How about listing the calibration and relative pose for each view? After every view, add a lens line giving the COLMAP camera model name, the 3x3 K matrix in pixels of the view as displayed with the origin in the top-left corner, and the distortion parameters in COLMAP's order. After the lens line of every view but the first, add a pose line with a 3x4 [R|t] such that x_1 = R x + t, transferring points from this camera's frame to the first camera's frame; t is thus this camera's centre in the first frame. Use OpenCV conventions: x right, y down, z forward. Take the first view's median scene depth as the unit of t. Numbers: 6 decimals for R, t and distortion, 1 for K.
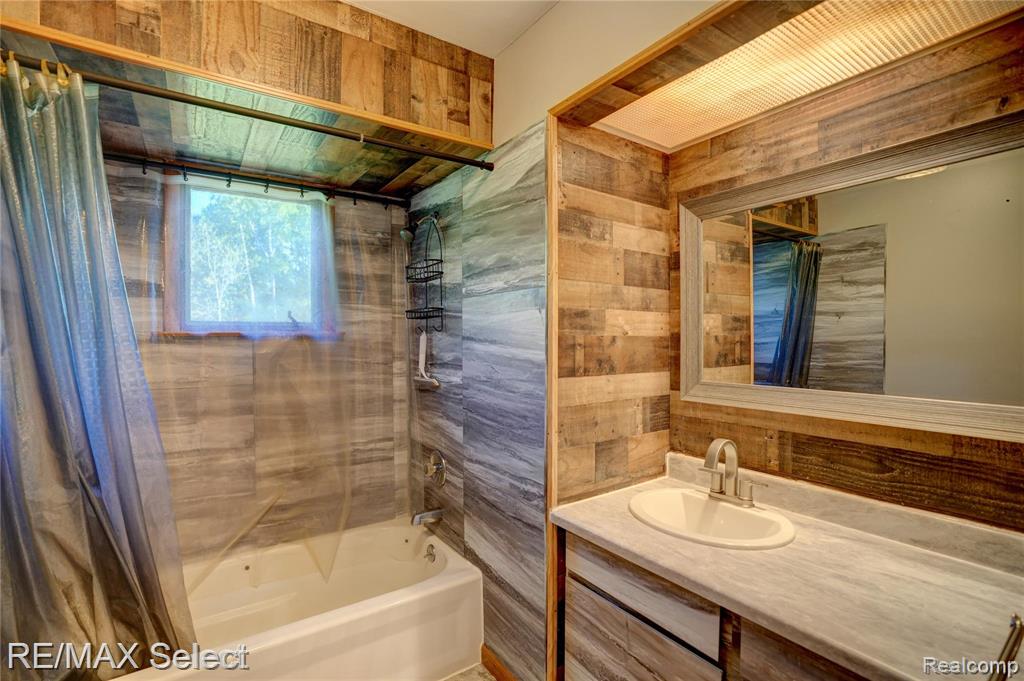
lens RADIAL K [[470.5, 0, 519.7], [0, 470.5, 341.2], [0, 0, 1]] dist [-0.070787, 0.027106]
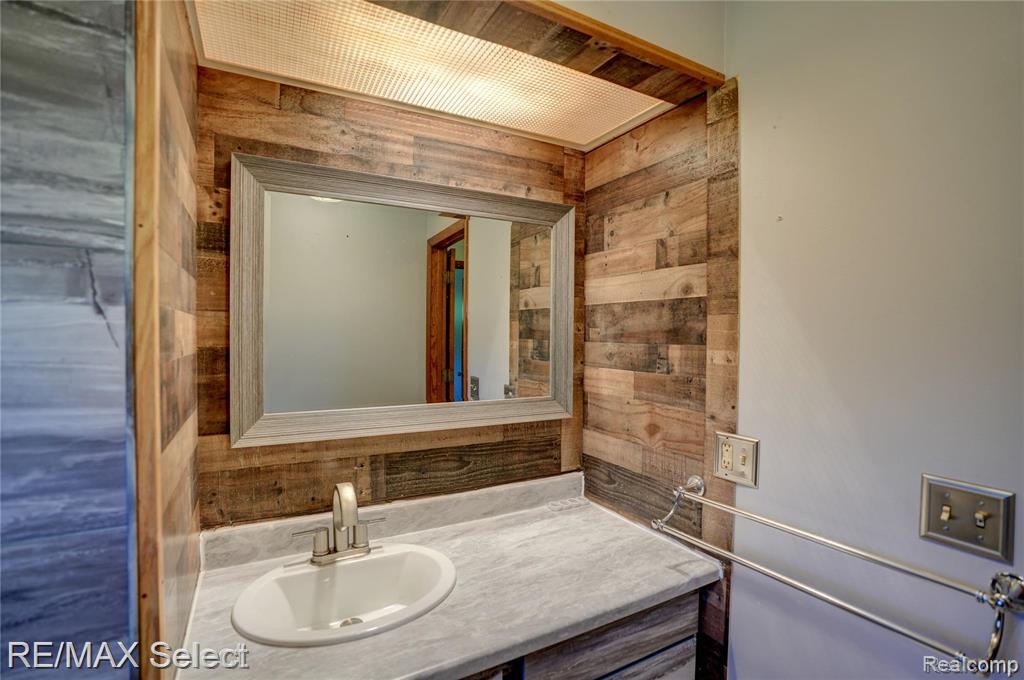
lens RADIAL K [[470.5, 0, 519.7], [0, 470.5, 340.7], [0, 0, 1]] dist [-0.070787, 0.027106]
pose [[0.102072, -0.013058, 0.994691, -0.323993], [-0.000409, 0.999913, 0.013169, -0.045177], [-0.994777, -0.001751, 0.102057, 0.635658]]
